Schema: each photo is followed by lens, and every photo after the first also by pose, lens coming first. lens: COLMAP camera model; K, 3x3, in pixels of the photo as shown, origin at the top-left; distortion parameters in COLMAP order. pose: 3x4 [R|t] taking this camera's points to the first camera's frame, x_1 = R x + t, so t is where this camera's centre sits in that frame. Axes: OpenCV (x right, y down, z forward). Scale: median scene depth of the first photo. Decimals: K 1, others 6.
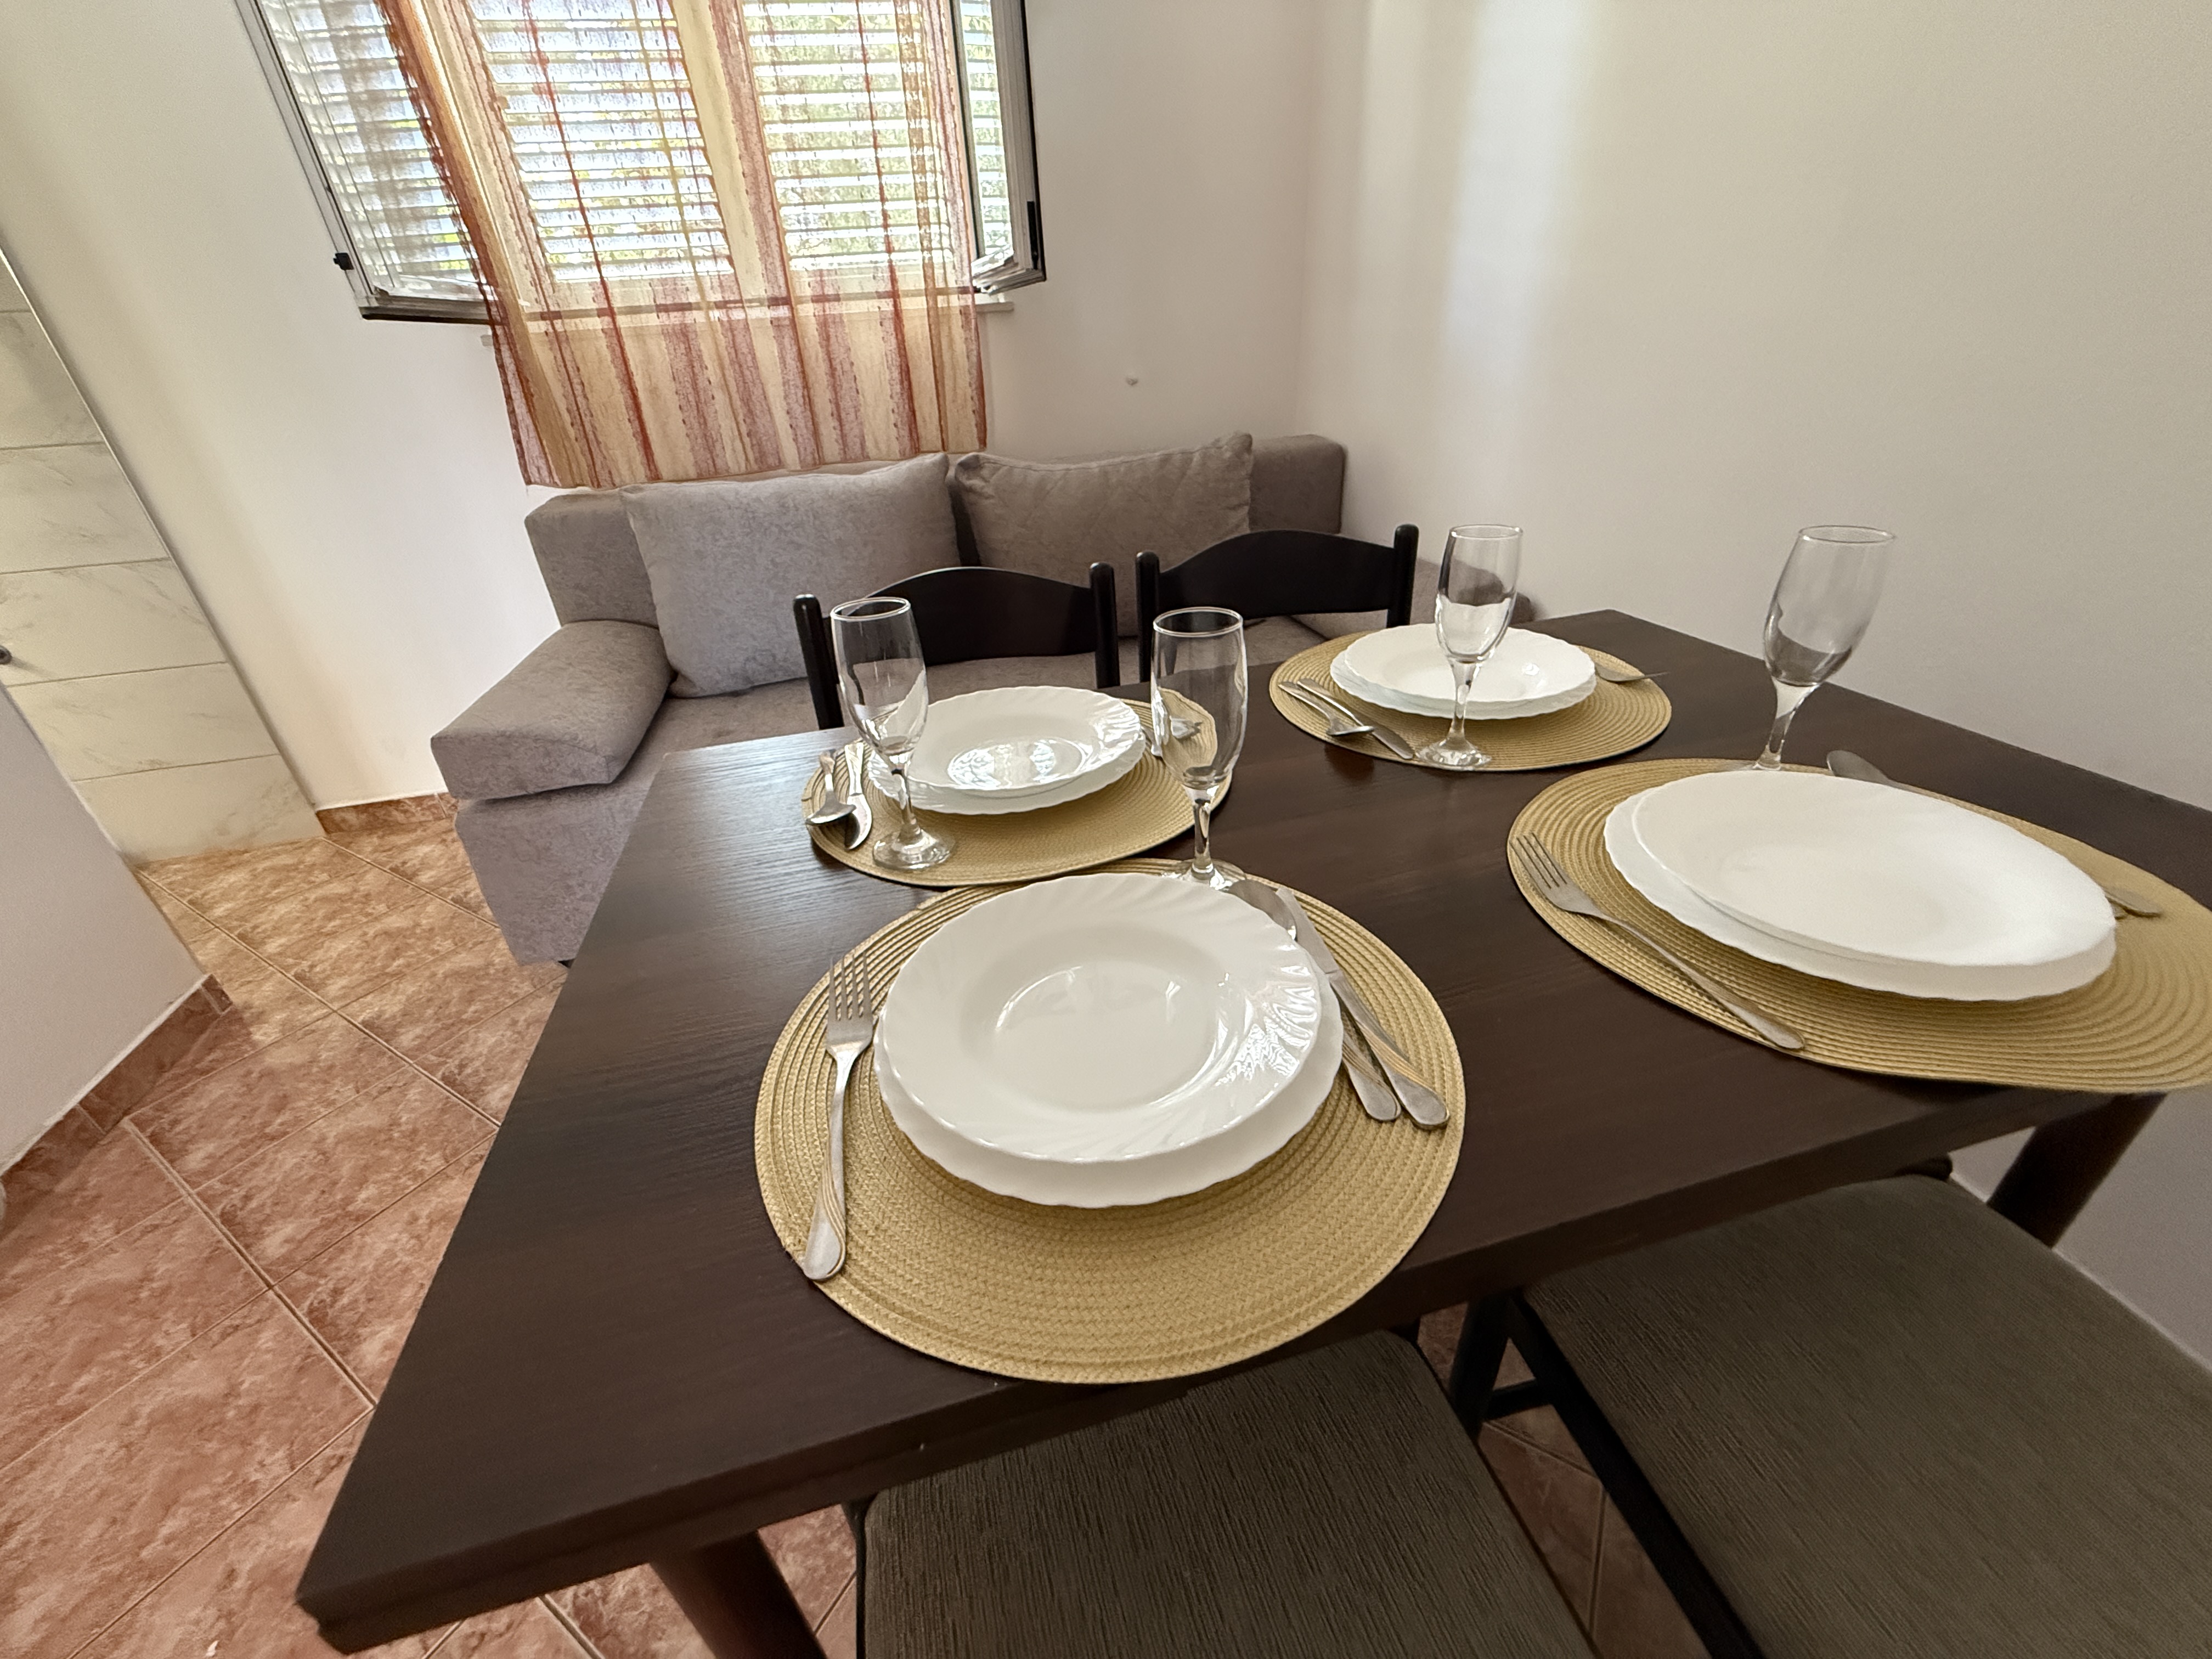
lens RADIAL K [[883.5, 0, 1099.0], [0, 883.5, 828.4], [0, 0, 1]] dist [0.003929, -0.000096]
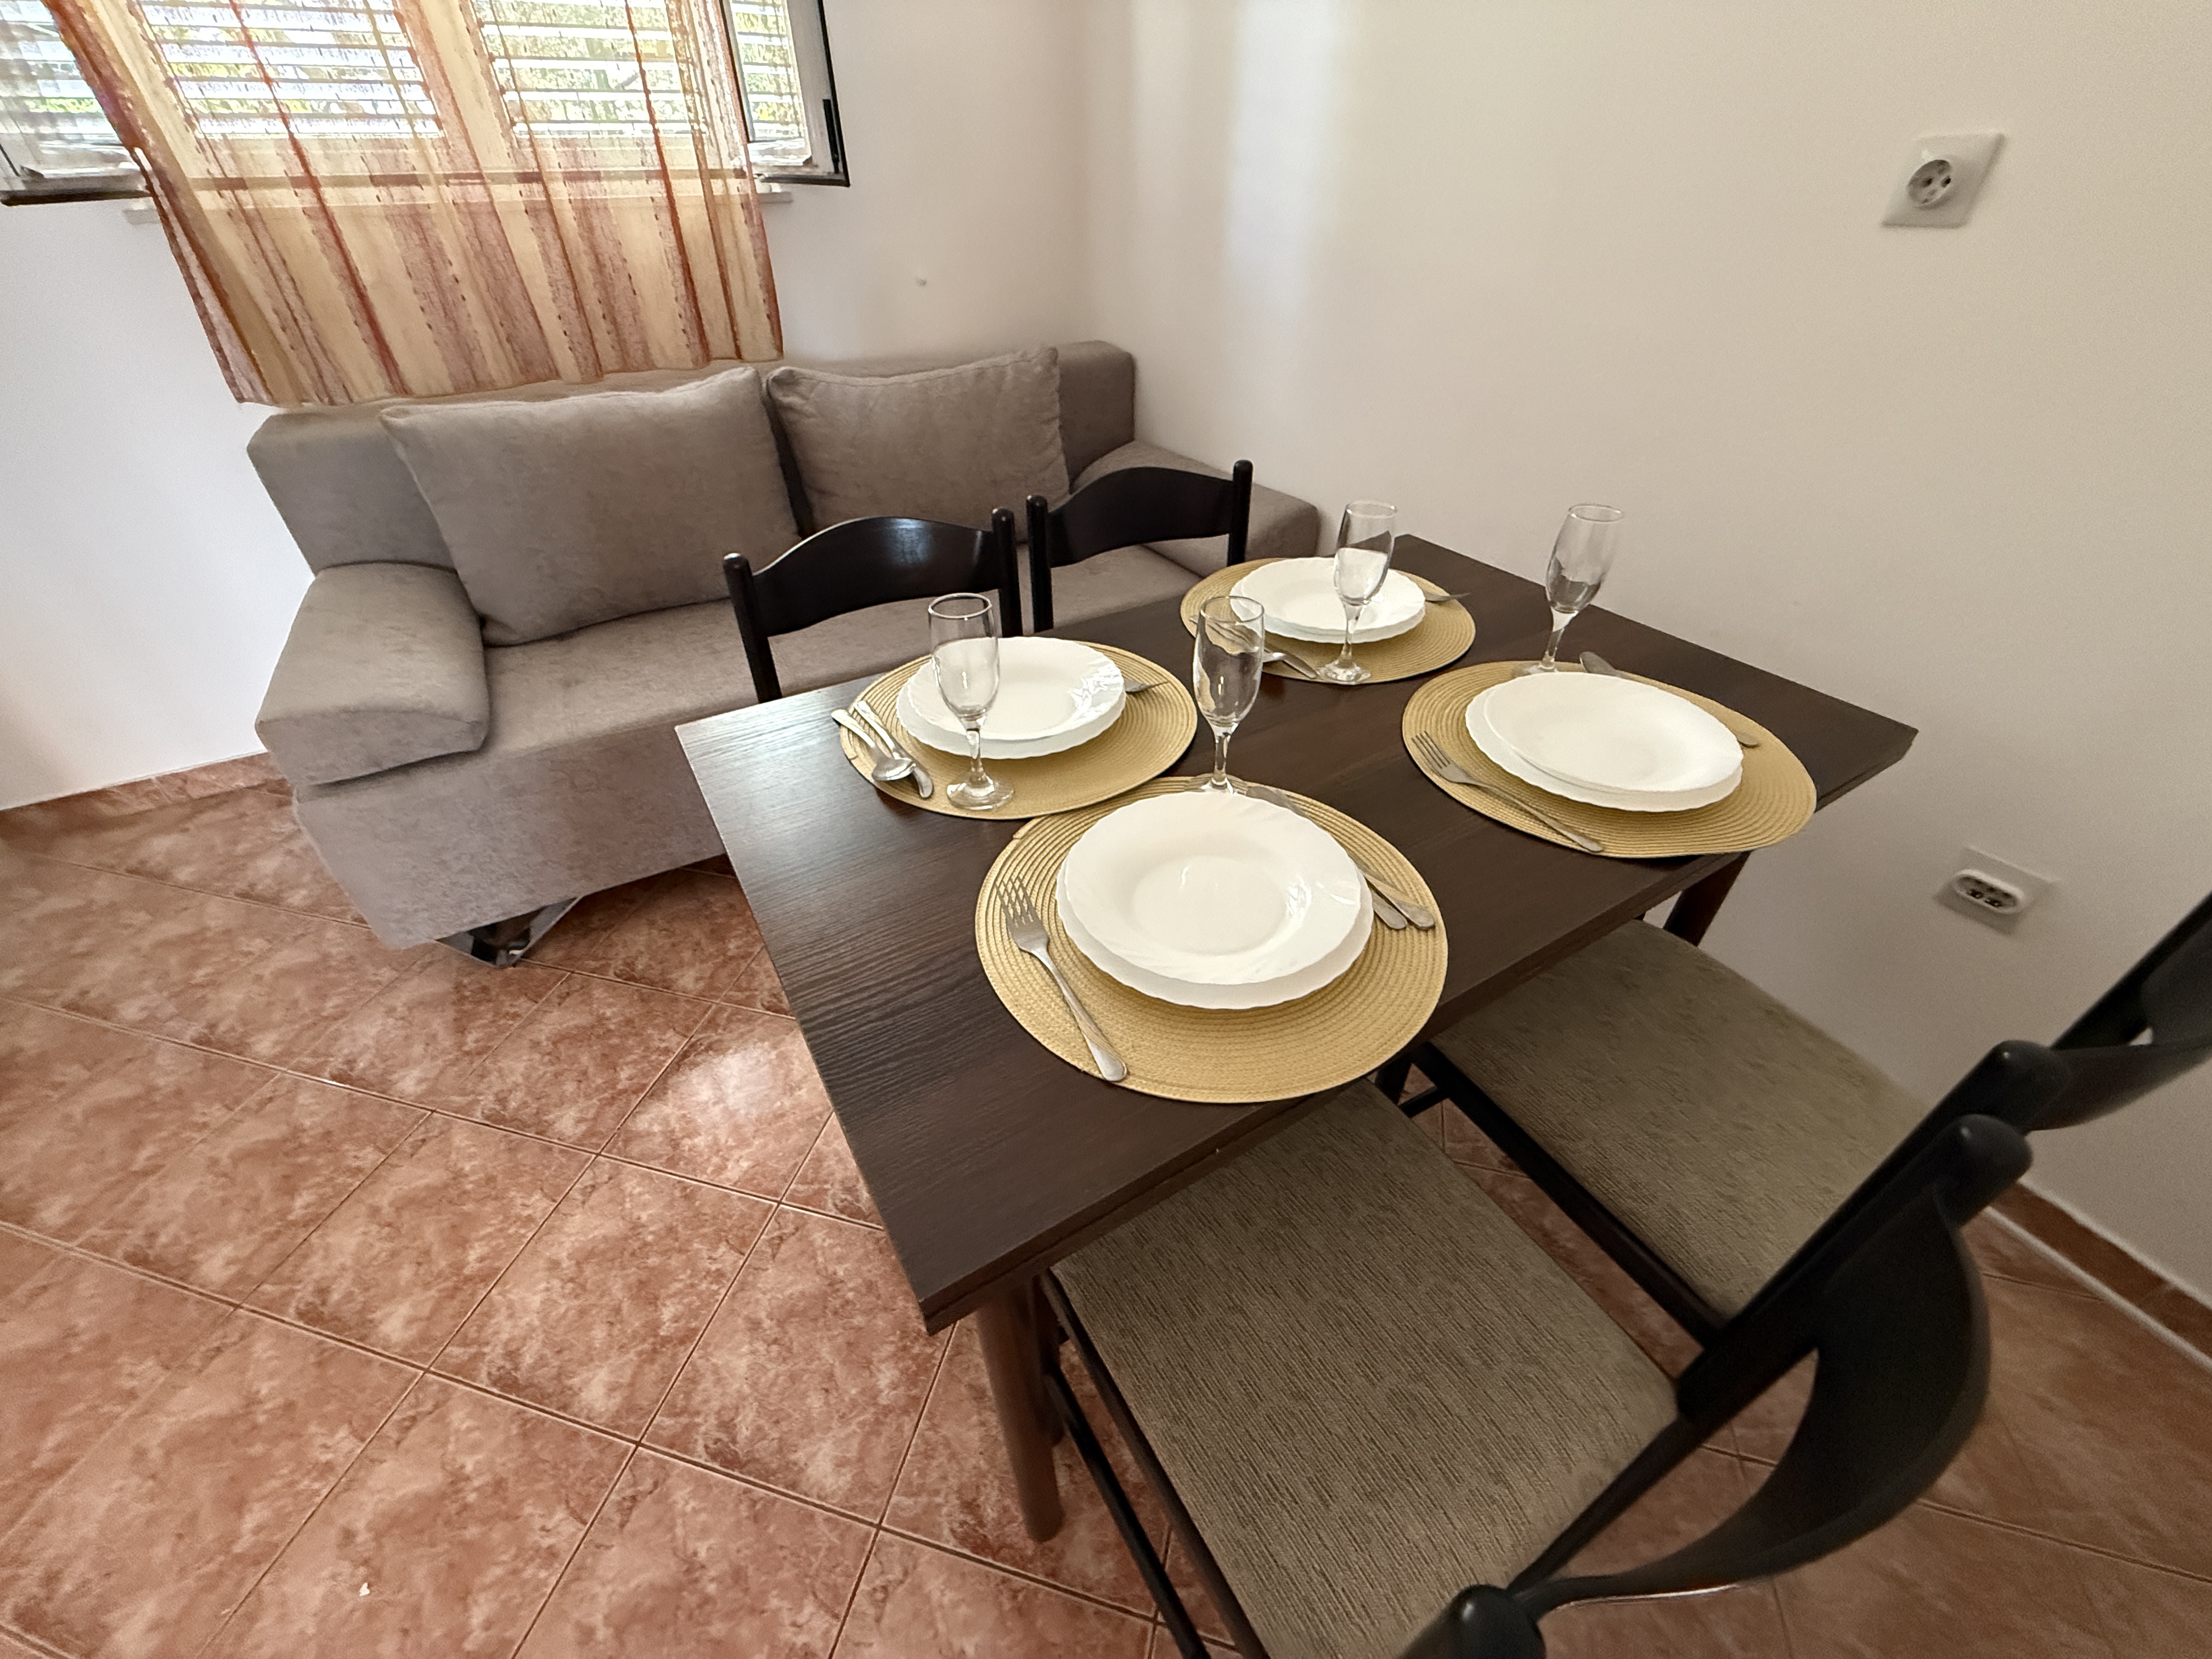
lens RADIAL K [[883.5, 0, 1100.2], [0, 883.5, 827.0], [0, 0, 1]] dist [0.003929, -0.000096]
pose [[0.958045, -0.130025, 0.255428, -0.142373], [0.096668, 0.985547, 0.139113, -0.031872], [-0.269825, -0.108585, 0.956767, -0.091652]]
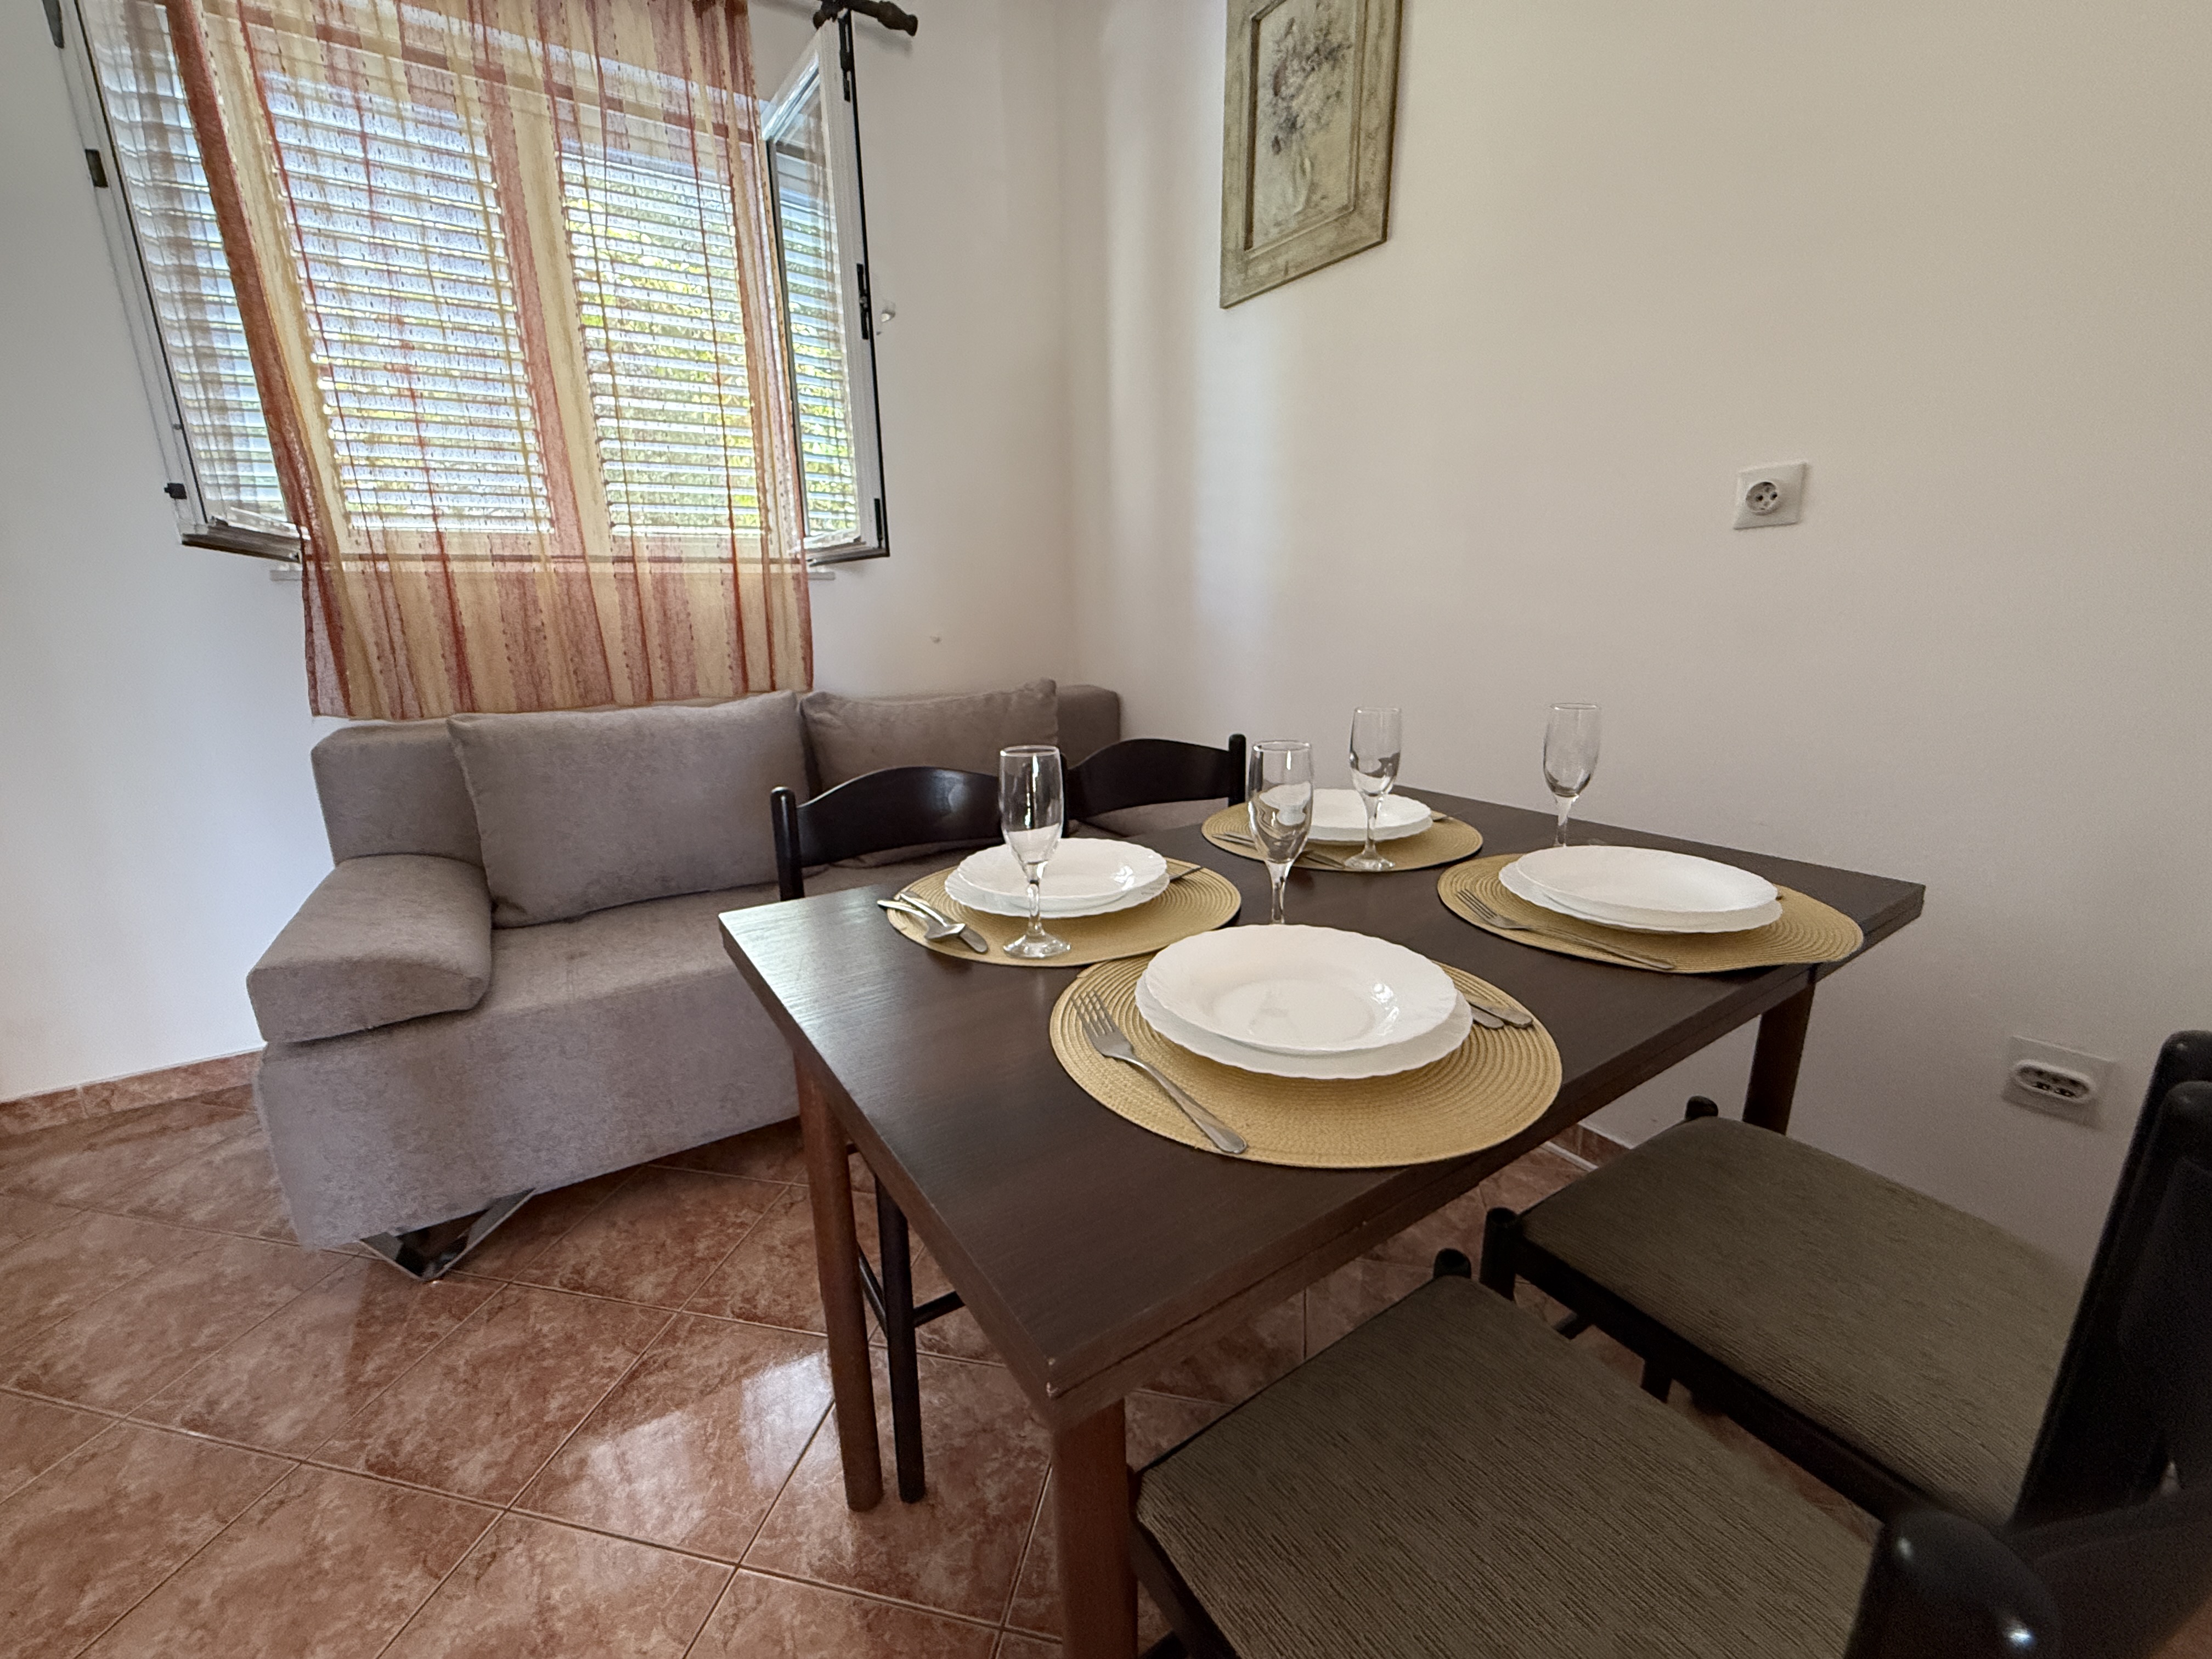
lens RADIAL K [[883.5, 0, 1100.4], [0, 883.5, 828.2], [0, 0, 1]] dist [0.003929, -0.000096]
pose [[0.945497, -0.036466, 0.323582, -0.197845], [0.123823, 0.959326, -0.253695, 0.072309], [-0.301169, 0.279935, 0.911556, -0.072103]]
